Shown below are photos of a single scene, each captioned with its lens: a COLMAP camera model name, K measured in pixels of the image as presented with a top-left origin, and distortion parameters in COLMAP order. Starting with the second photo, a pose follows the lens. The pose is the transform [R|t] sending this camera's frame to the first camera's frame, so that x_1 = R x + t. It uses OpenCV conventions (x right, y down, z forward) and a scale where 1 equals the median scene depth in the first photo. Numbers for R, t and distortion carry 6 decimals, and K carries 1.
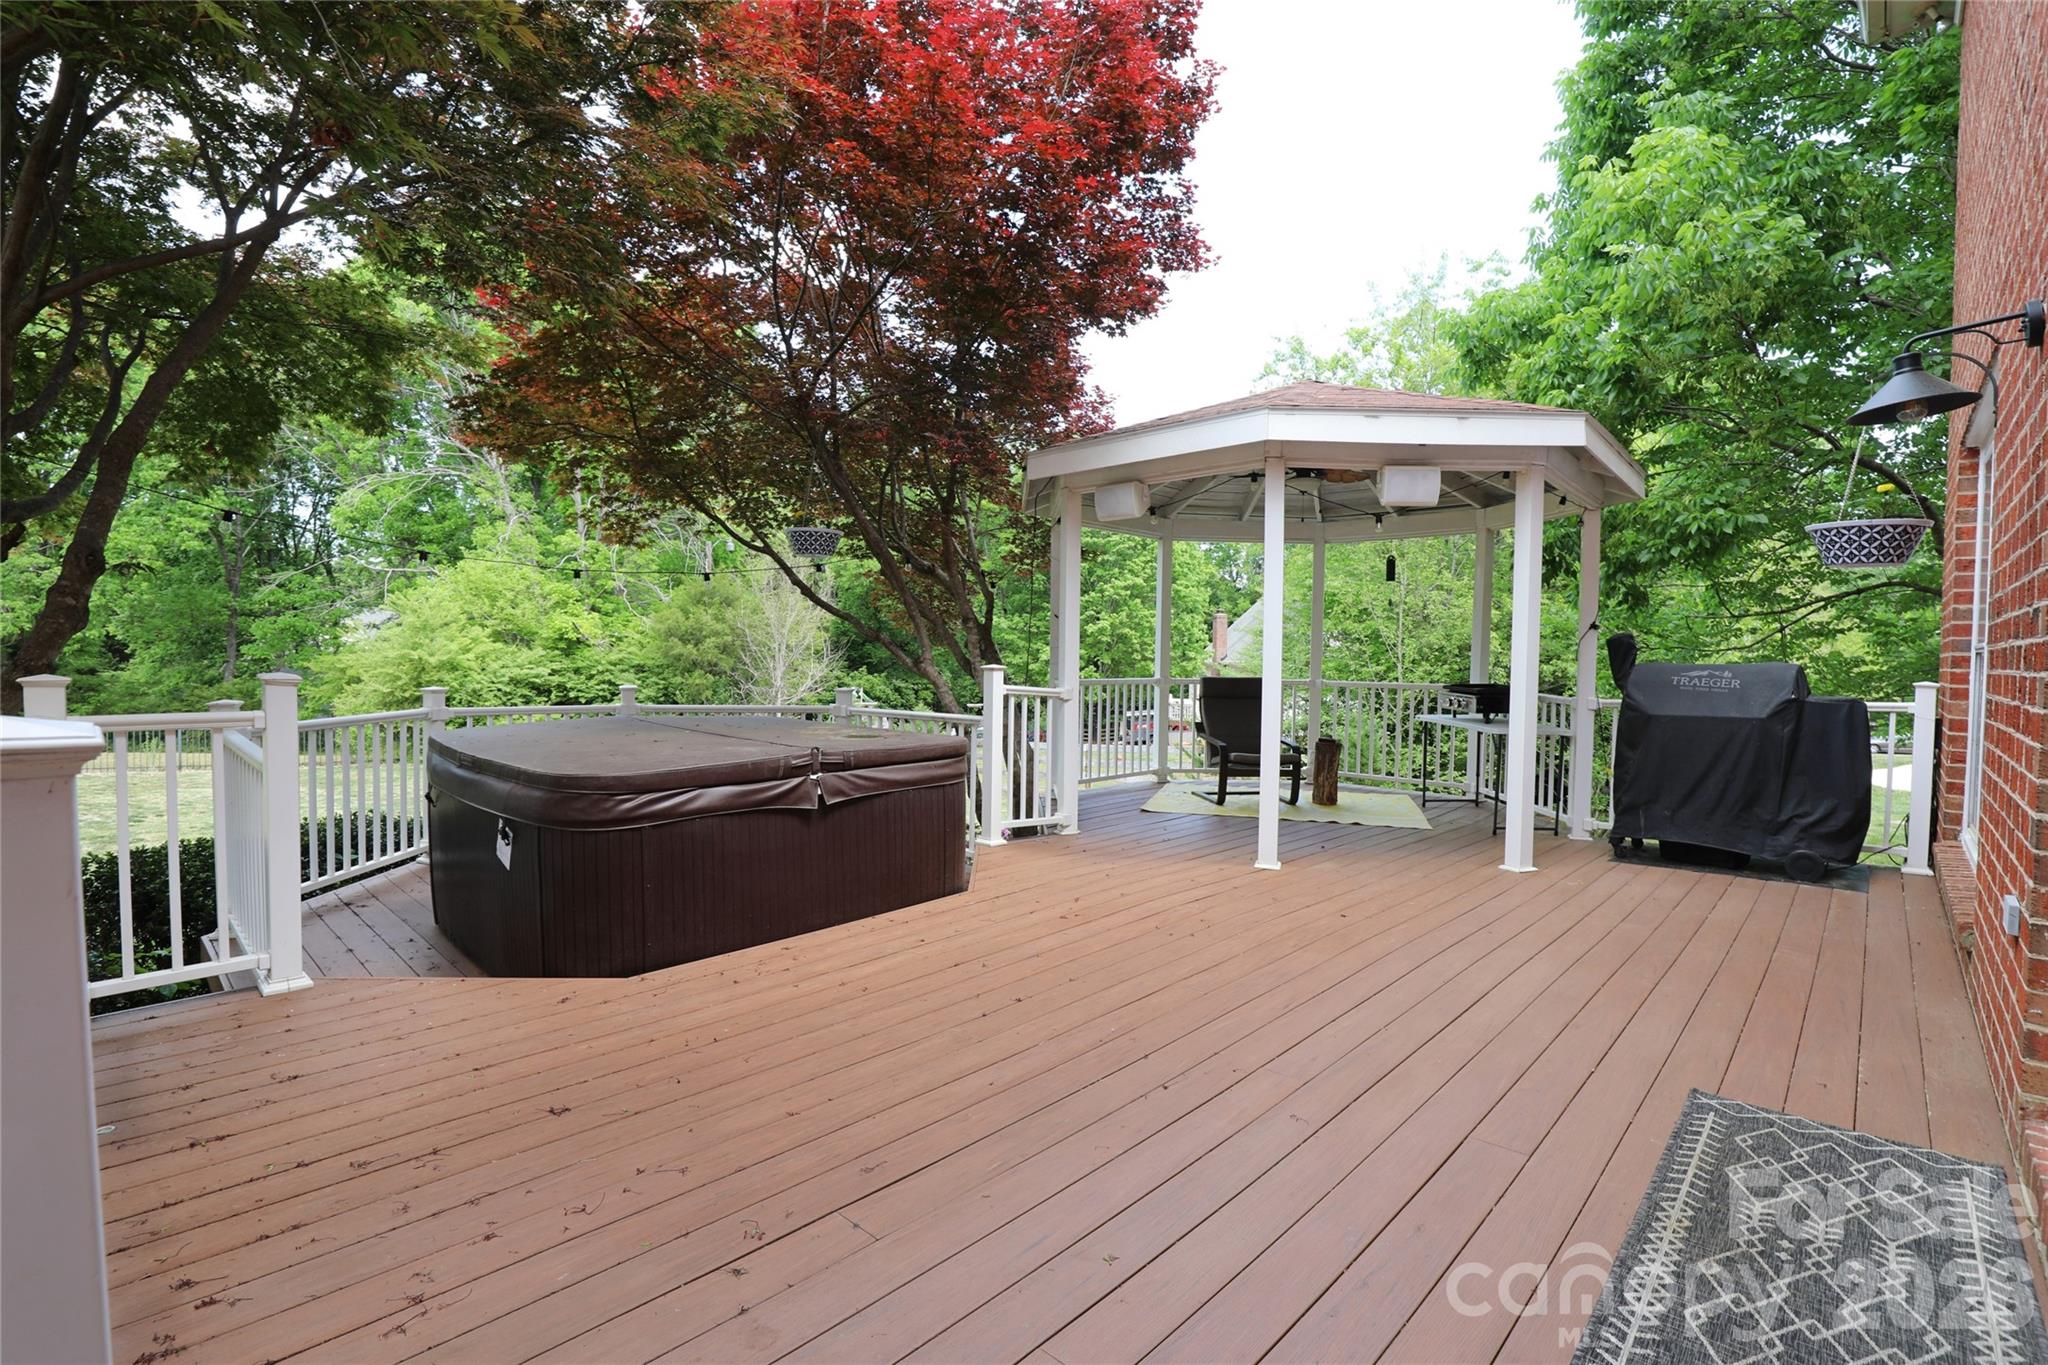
lens RADIAL K [[991.9, 0, 1024.0], [0, 991.9, 682.5], [0, 0, 1]] dist [-0.041304, 0.009029]
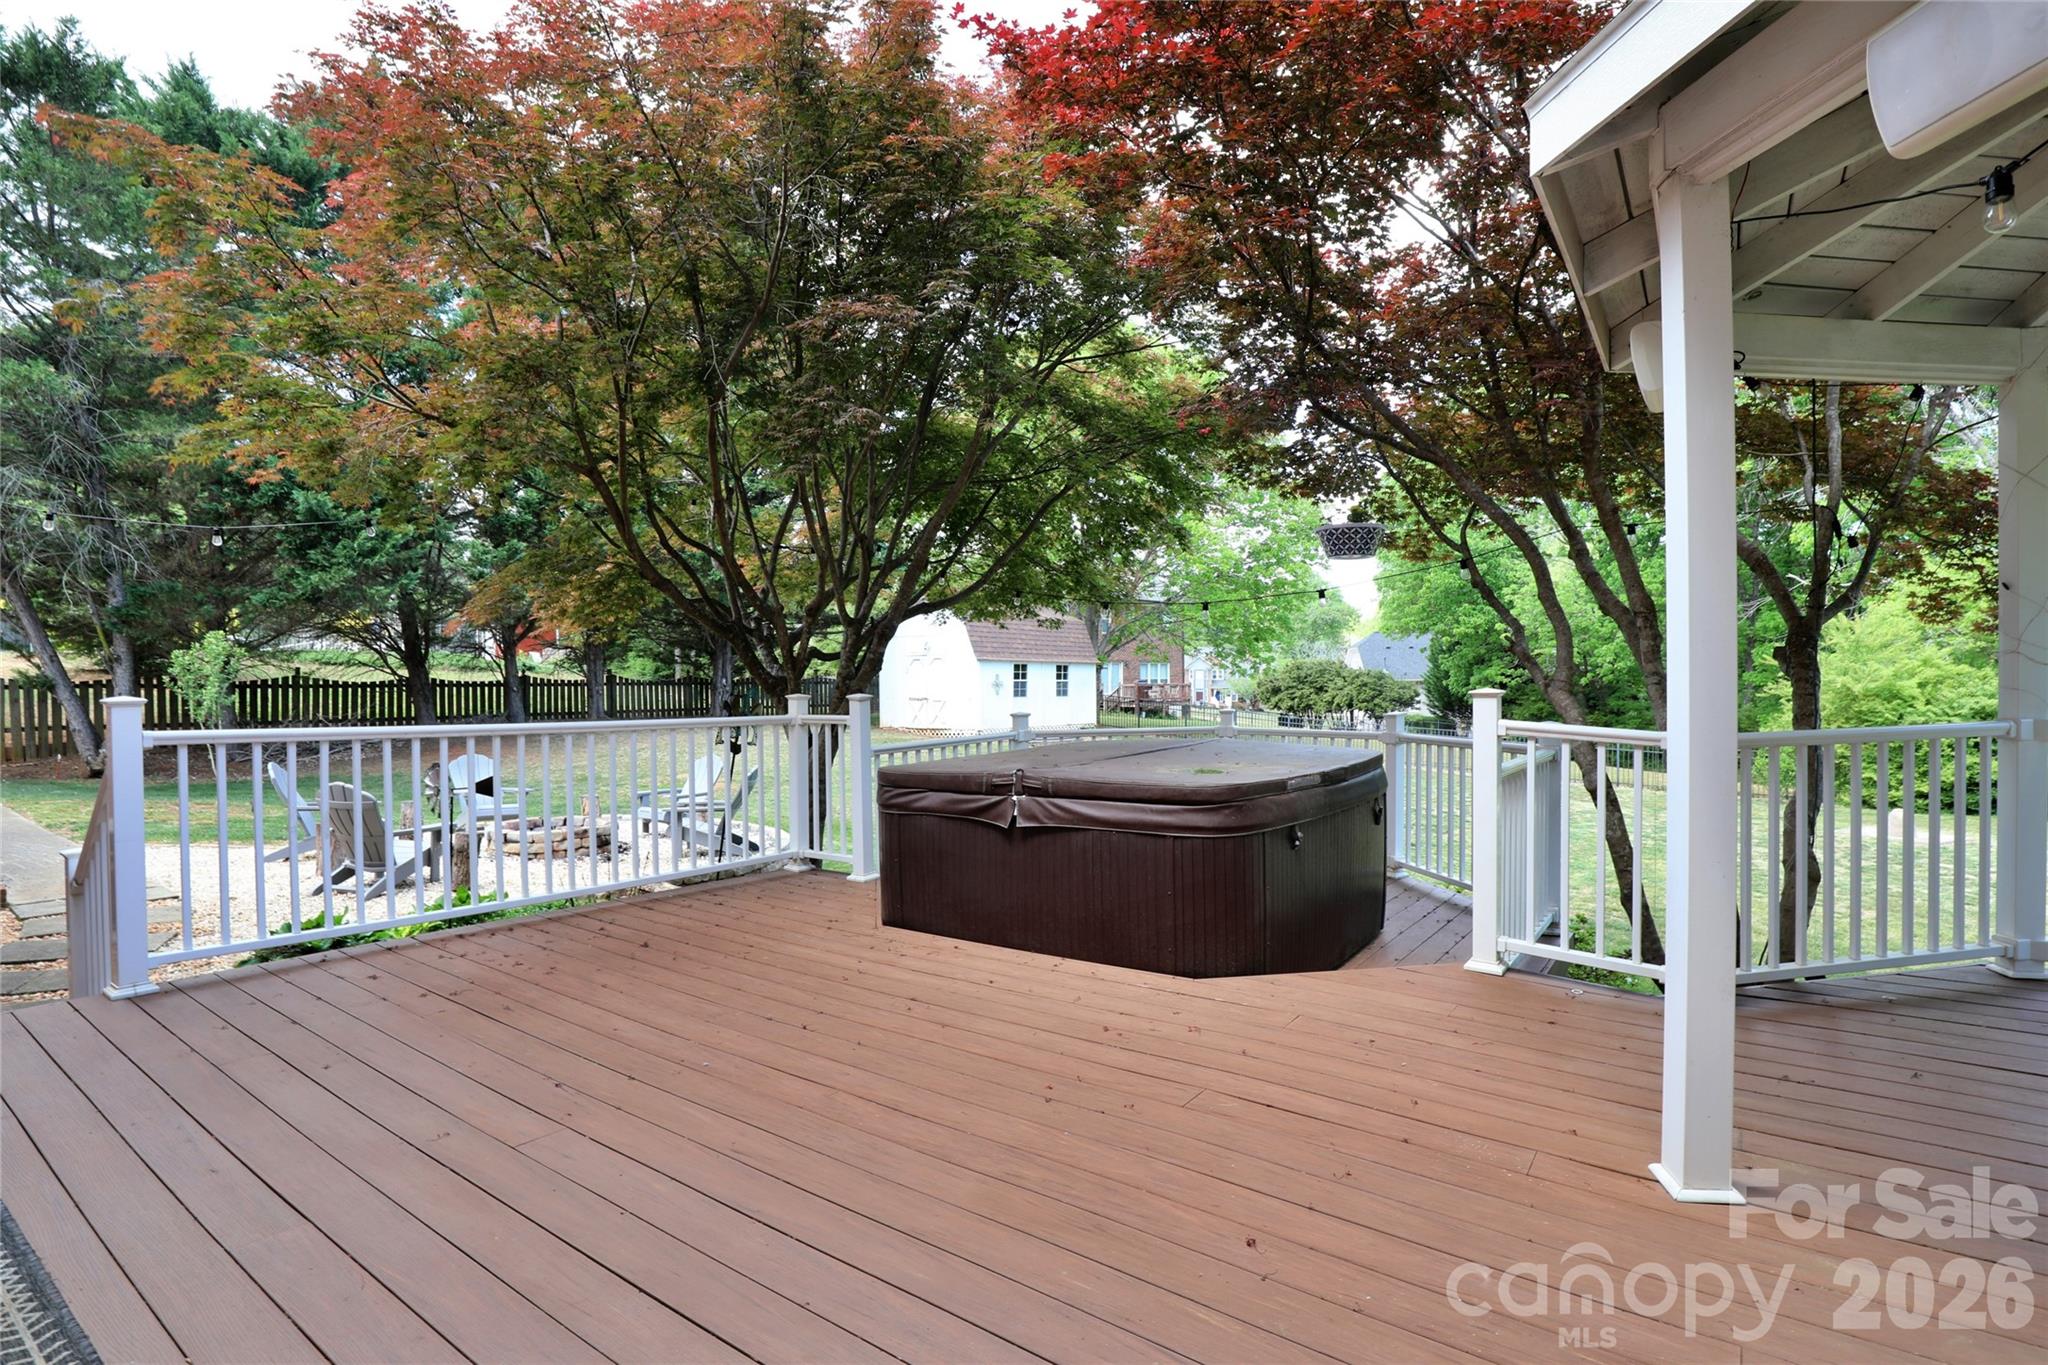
lens RADIAL K [[991.9, 0, 1024.0], [0, 991.9, 682.5], [0, 0, 1]] dist [-0.041304, 0.009029]
pose [[0.100804, -0.010040, -0.994856, 0.846184], [-0.019619, 0.999735, -0.012077, -0.012175], [0.994713, 0.020736, 0.100581, 0.942842]]
